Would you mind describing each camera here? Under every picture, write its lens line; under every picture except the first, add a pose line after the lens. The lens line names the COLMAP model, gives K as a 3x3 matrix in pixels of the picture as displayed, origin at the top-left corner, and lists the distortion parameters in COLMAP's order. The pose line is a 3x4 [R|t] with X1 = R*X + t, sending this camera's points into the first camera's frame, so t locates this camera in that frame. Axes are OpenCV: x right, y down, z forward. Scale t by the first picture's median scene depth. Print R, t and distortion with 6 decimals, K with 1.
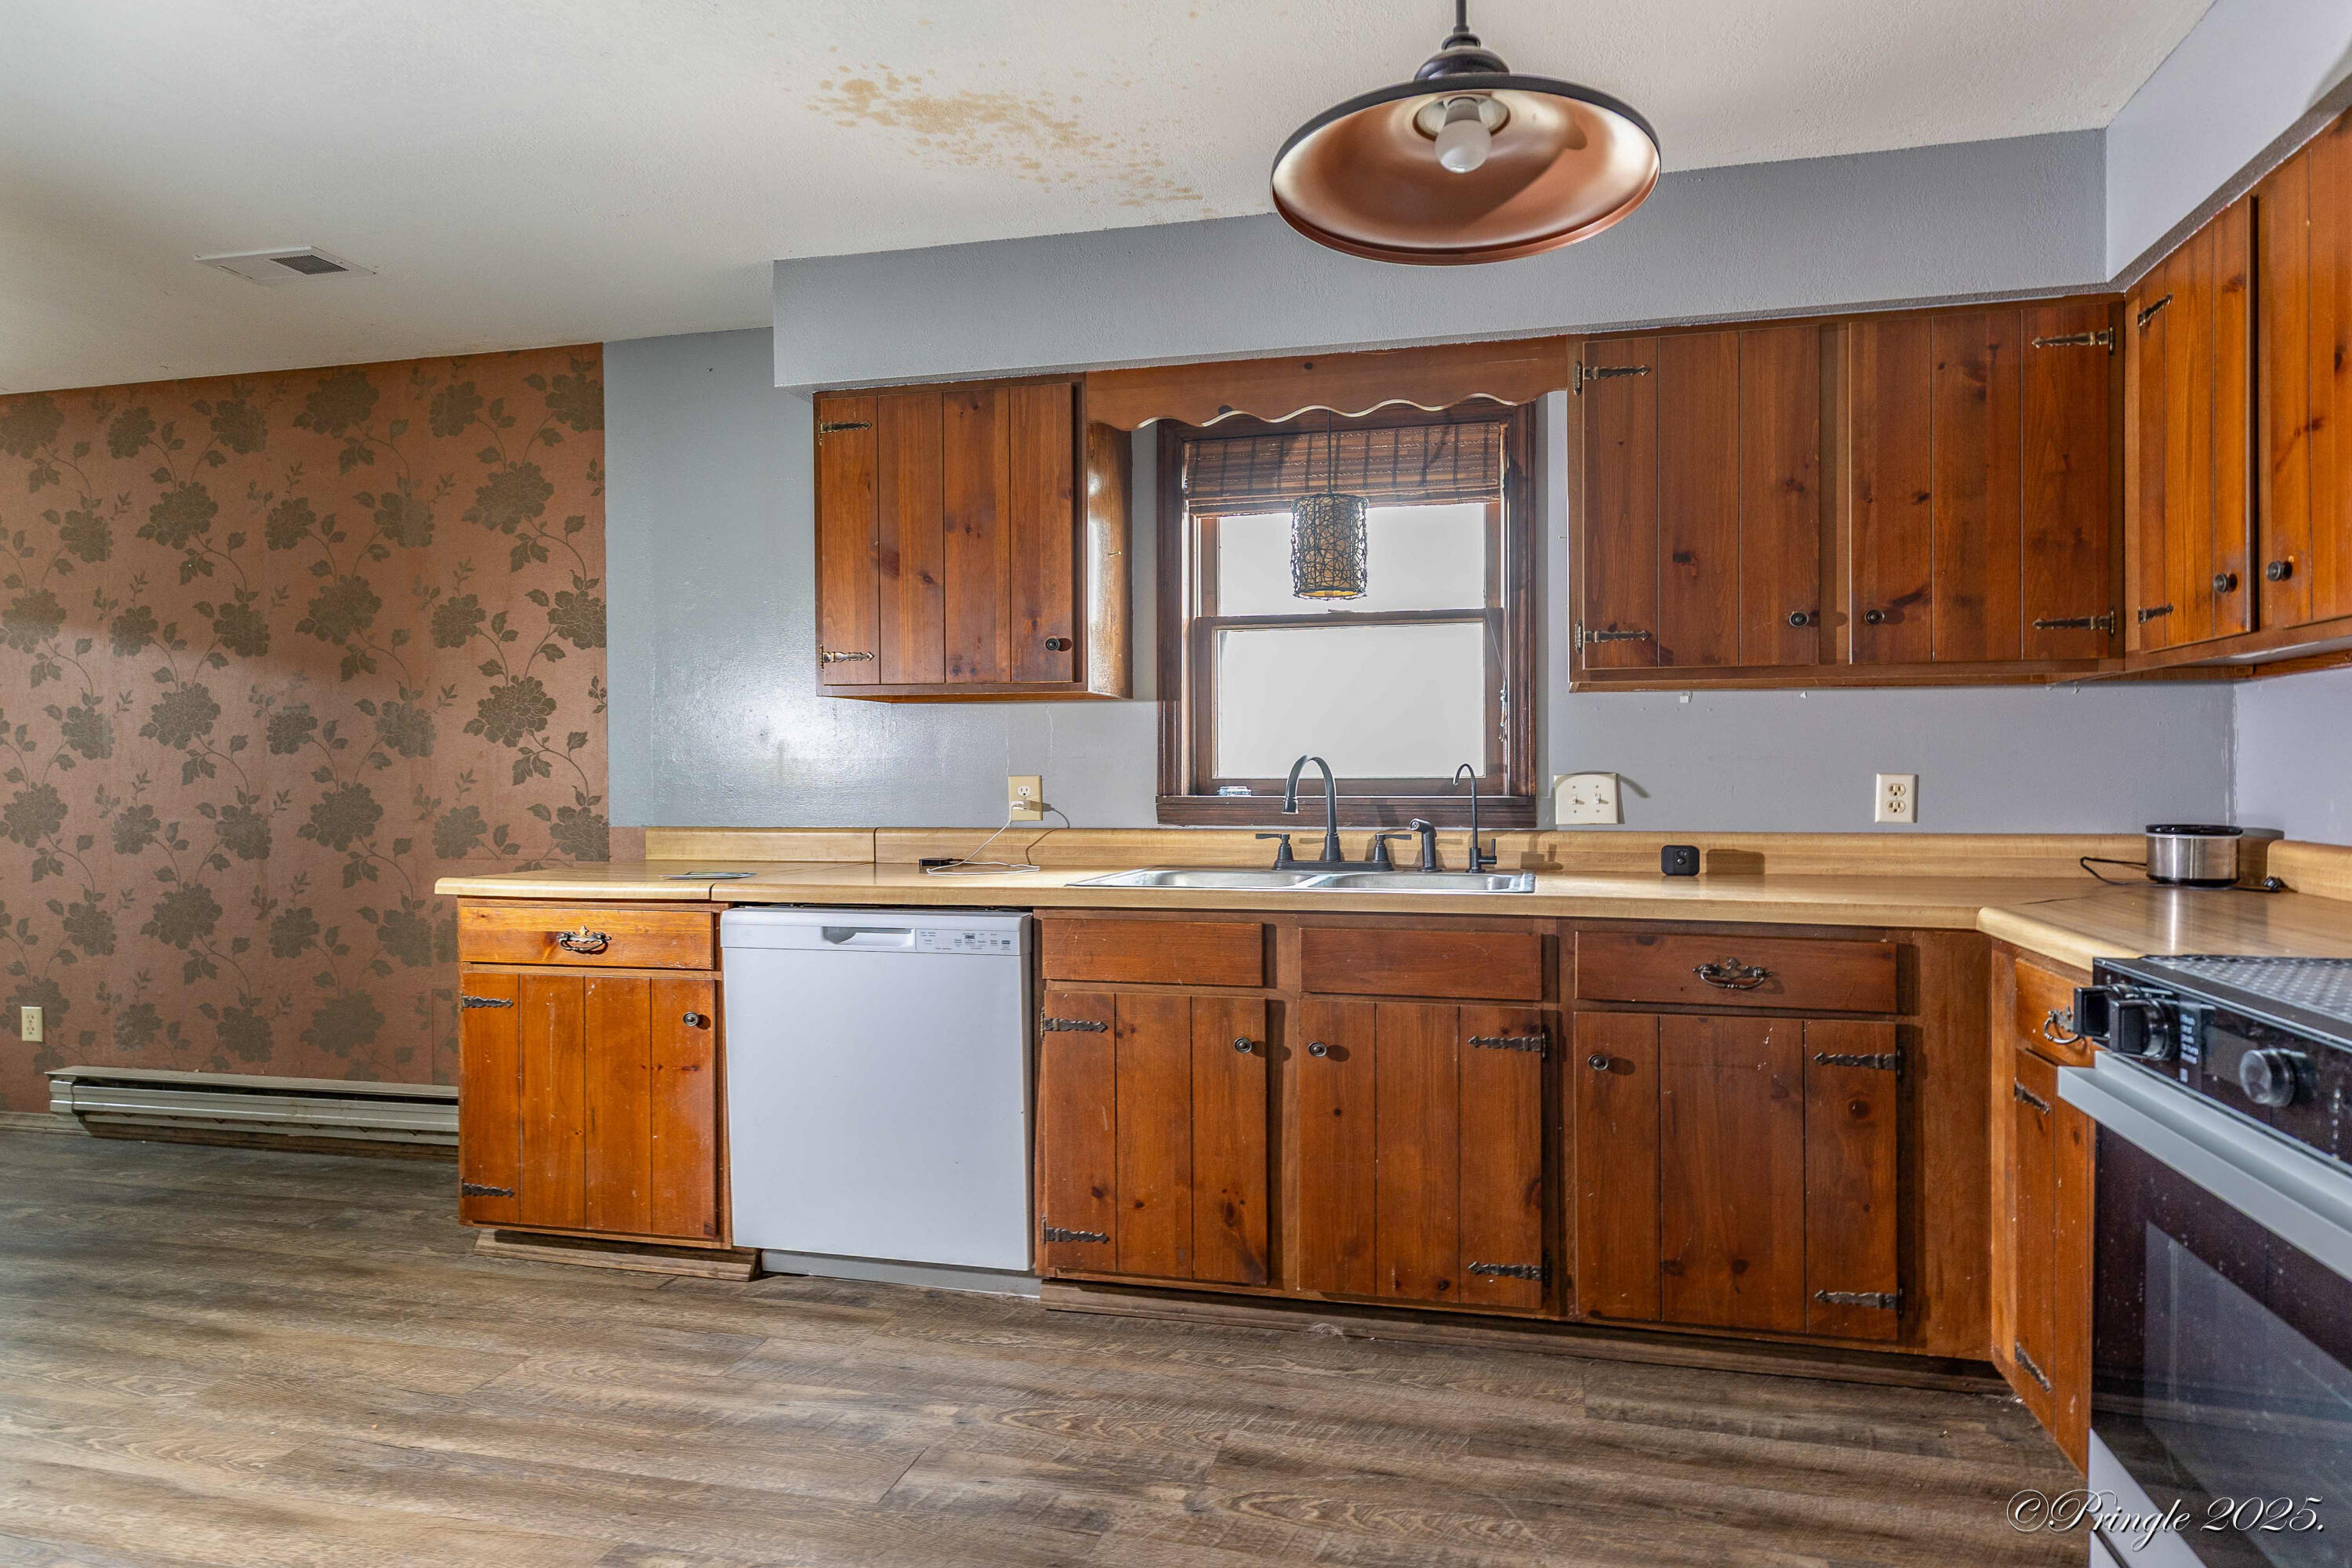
lens RADIAL K [[1108.9, 0, 1176.0], [0, 1108.9, 784.0], [0, 0, 1]] dist [0.005407, 0.000128]
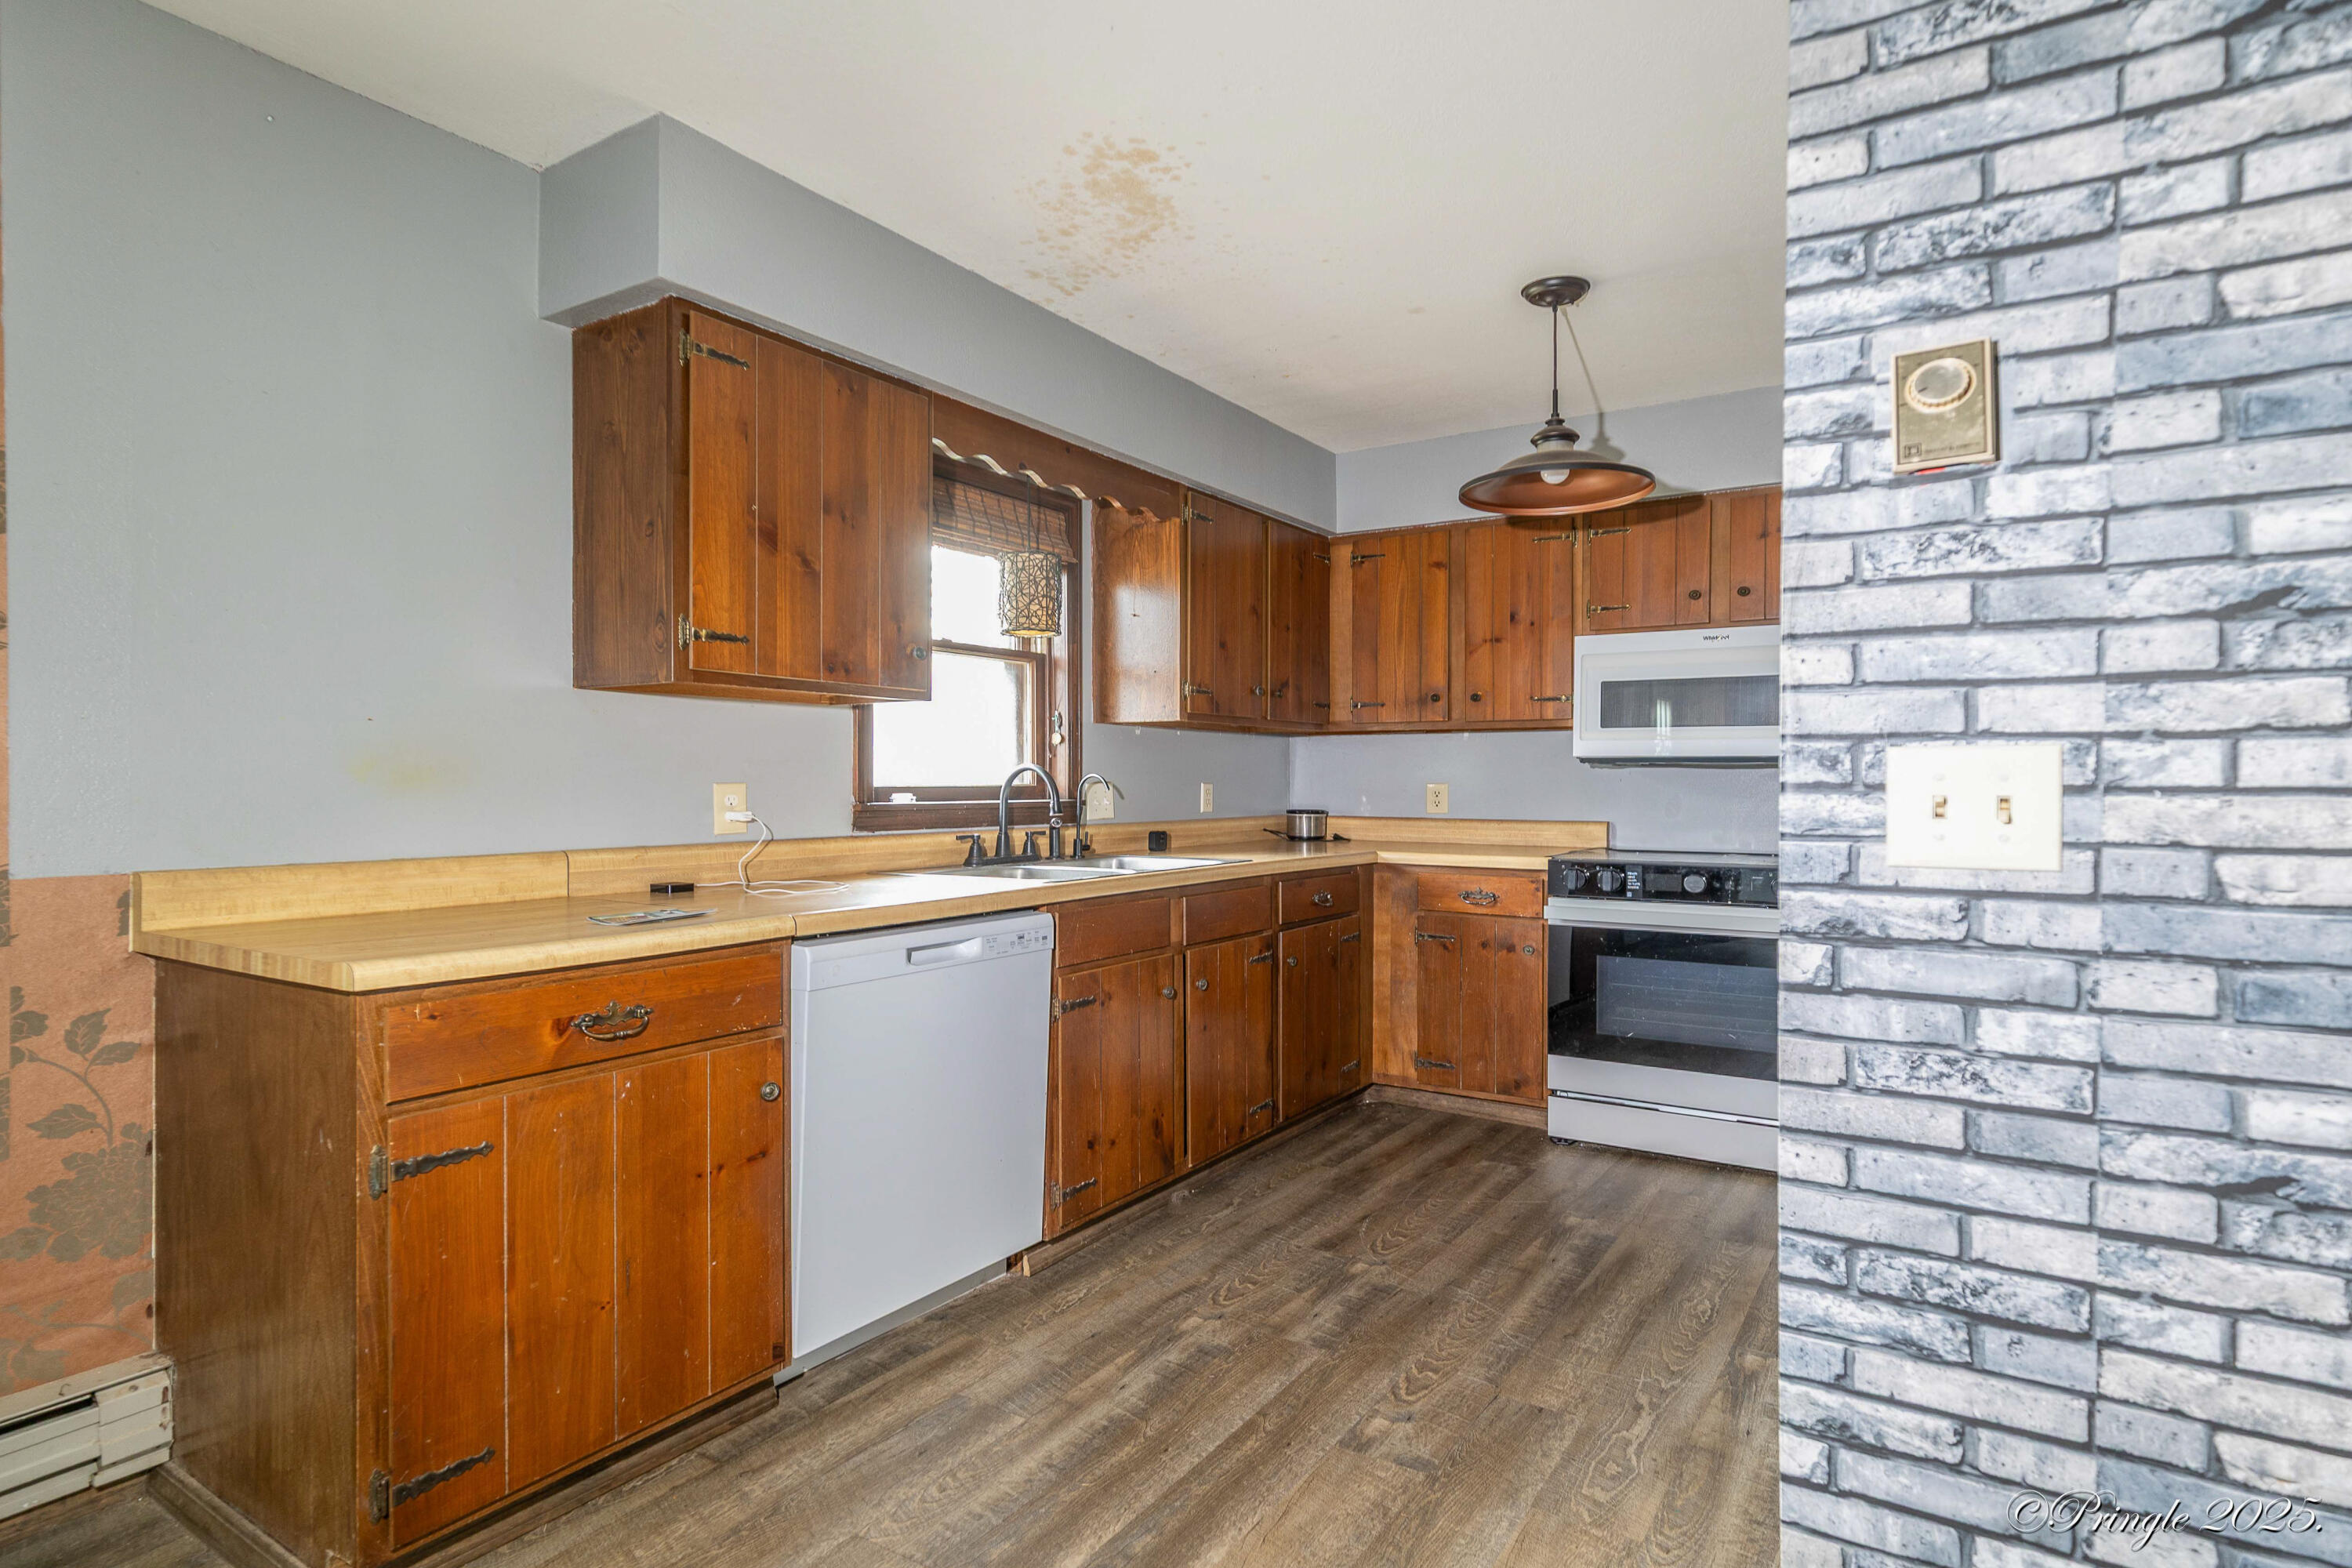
lens RADIAL K [[976.3, 0, 1267.9], [0, 976.3, 790.8], [0, 0, 1]] dist [0.001624, 0.000480]
pose [[0.465488, -0.004407, 0.885043, -0.883717], [0.005472, 0.999983, 0.002102, -0.000943], [-0.885037, 0.003865, 0.465505, 0.363171]]
